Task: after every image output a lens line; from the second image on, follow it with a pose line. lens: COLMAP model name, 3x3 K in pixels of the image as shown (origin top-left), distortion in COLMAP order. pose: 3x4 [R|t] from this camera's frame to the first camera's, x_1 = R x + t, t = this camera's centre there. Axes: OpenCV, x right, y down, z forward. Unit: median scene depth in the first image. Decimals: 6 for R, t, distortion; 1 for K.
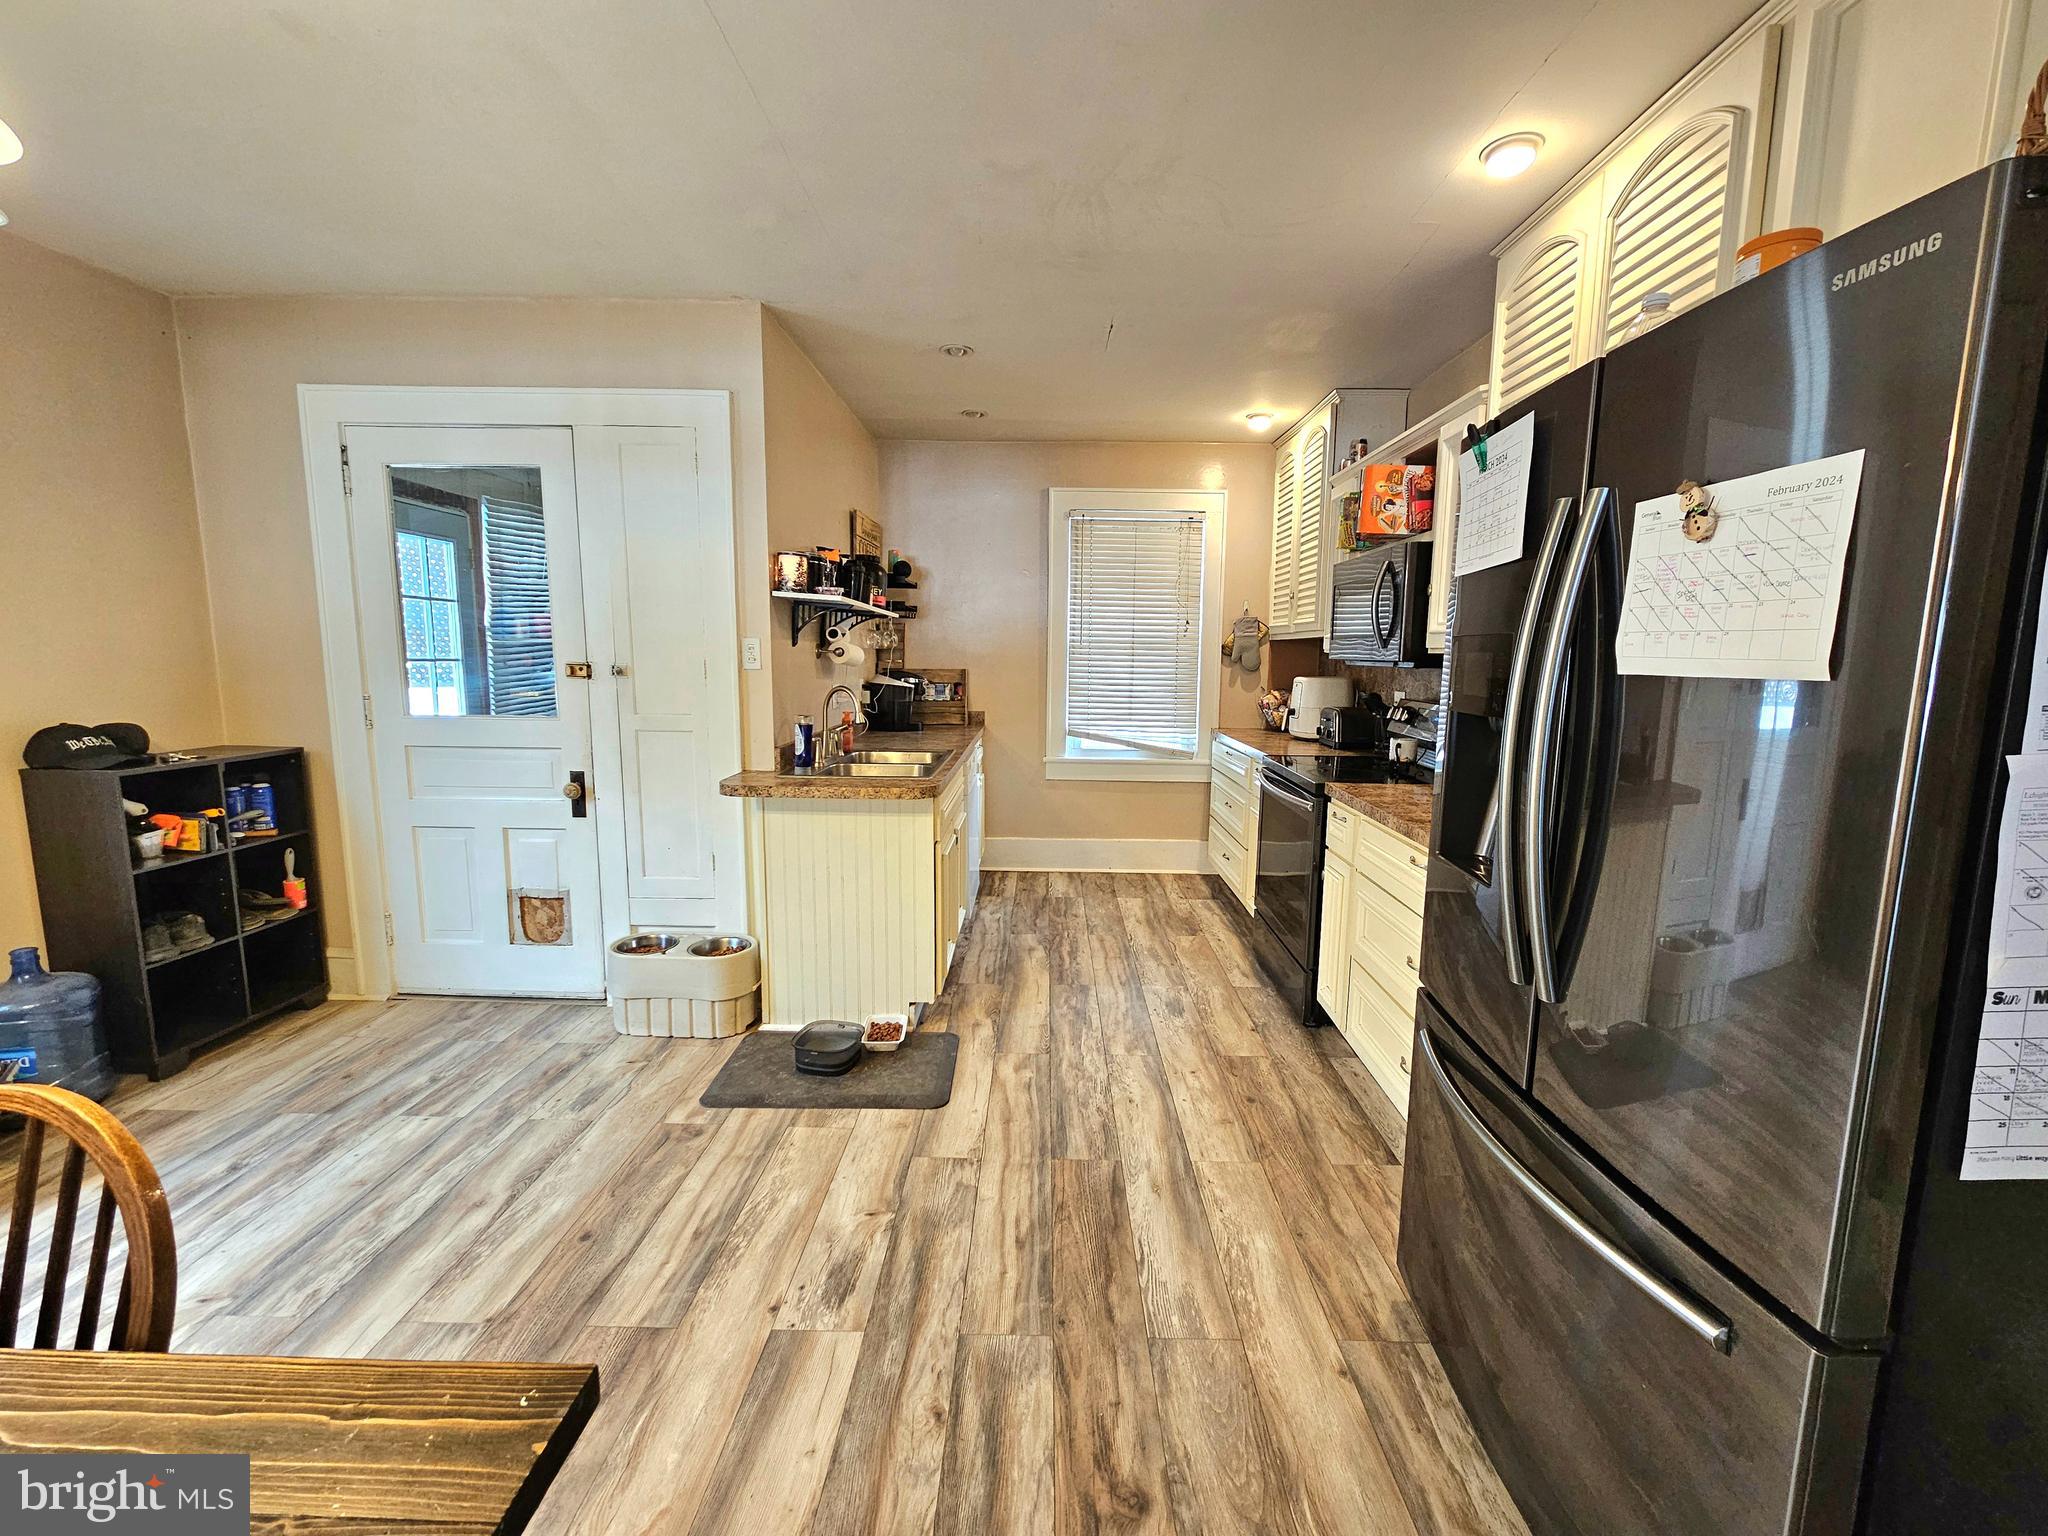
lens RADIAL K [[832.4, 0, 1026.9], [0, 832.4, 764.3], [0, 0, 1]] dist [0.001430, -0.000262]
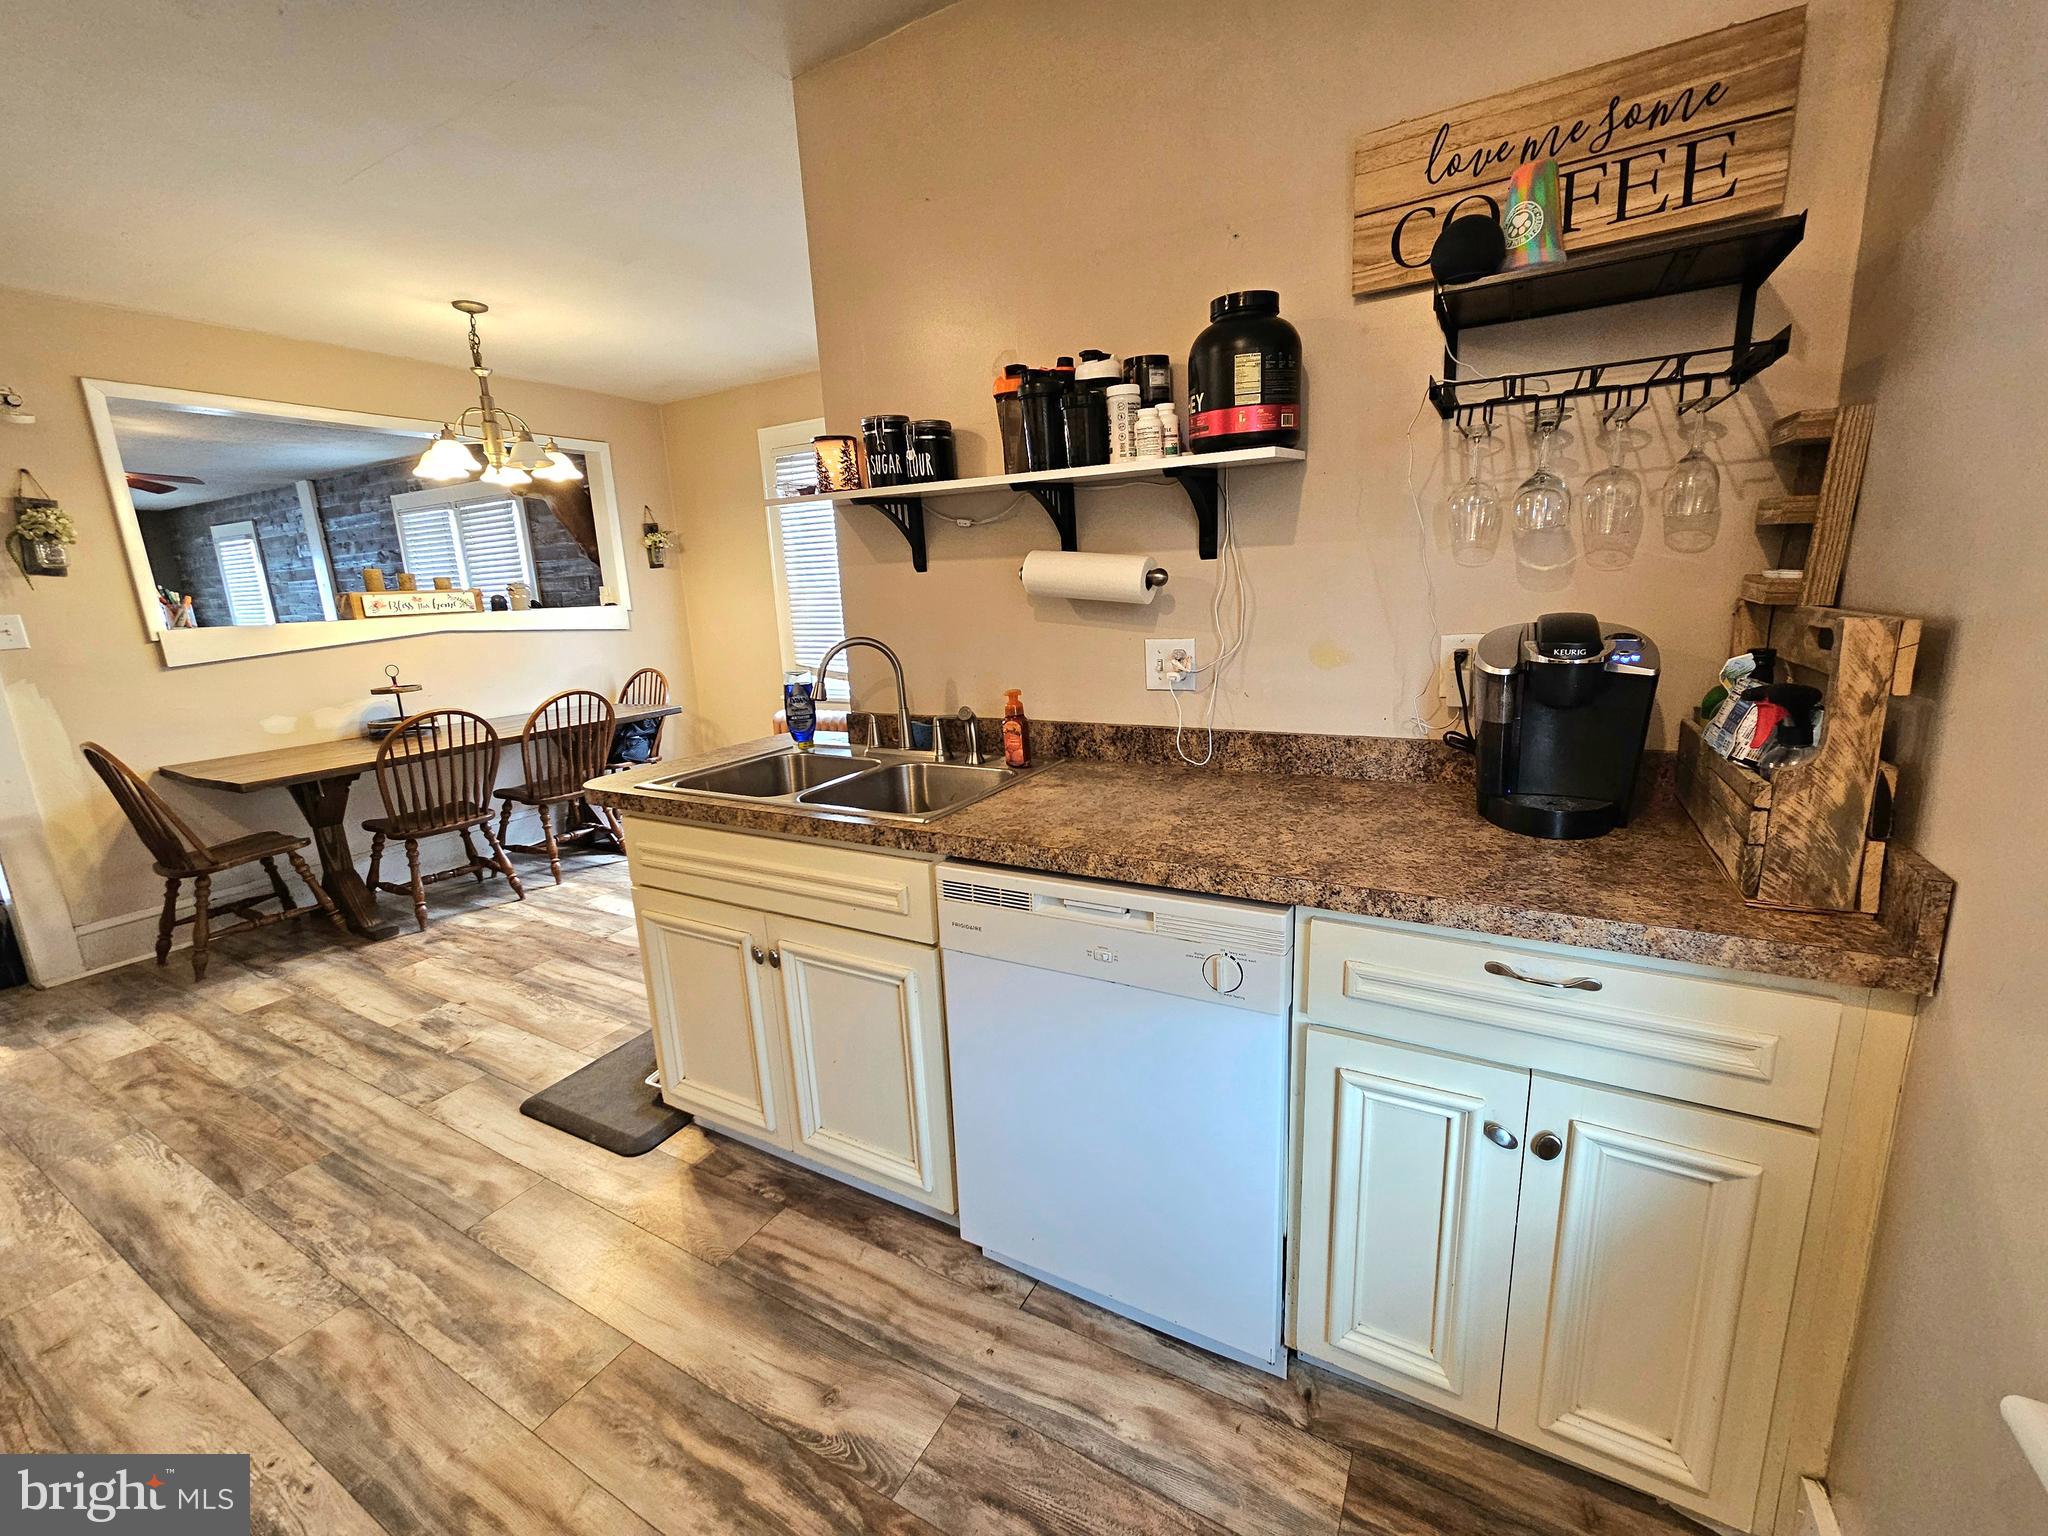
lens RADIAL K [[832.4, 0, 1026.8], [0, 832.4, 766.2], [0, 0, 1]] dist [0.001430, -0.000262]
pose [[-0.471196, 0.200786, -0.858871, 0.370200], [-0.078989, 0.960227, 0.267816, -0.245588], [0.878484, 0.194035, -0.436595, 1.964611]]
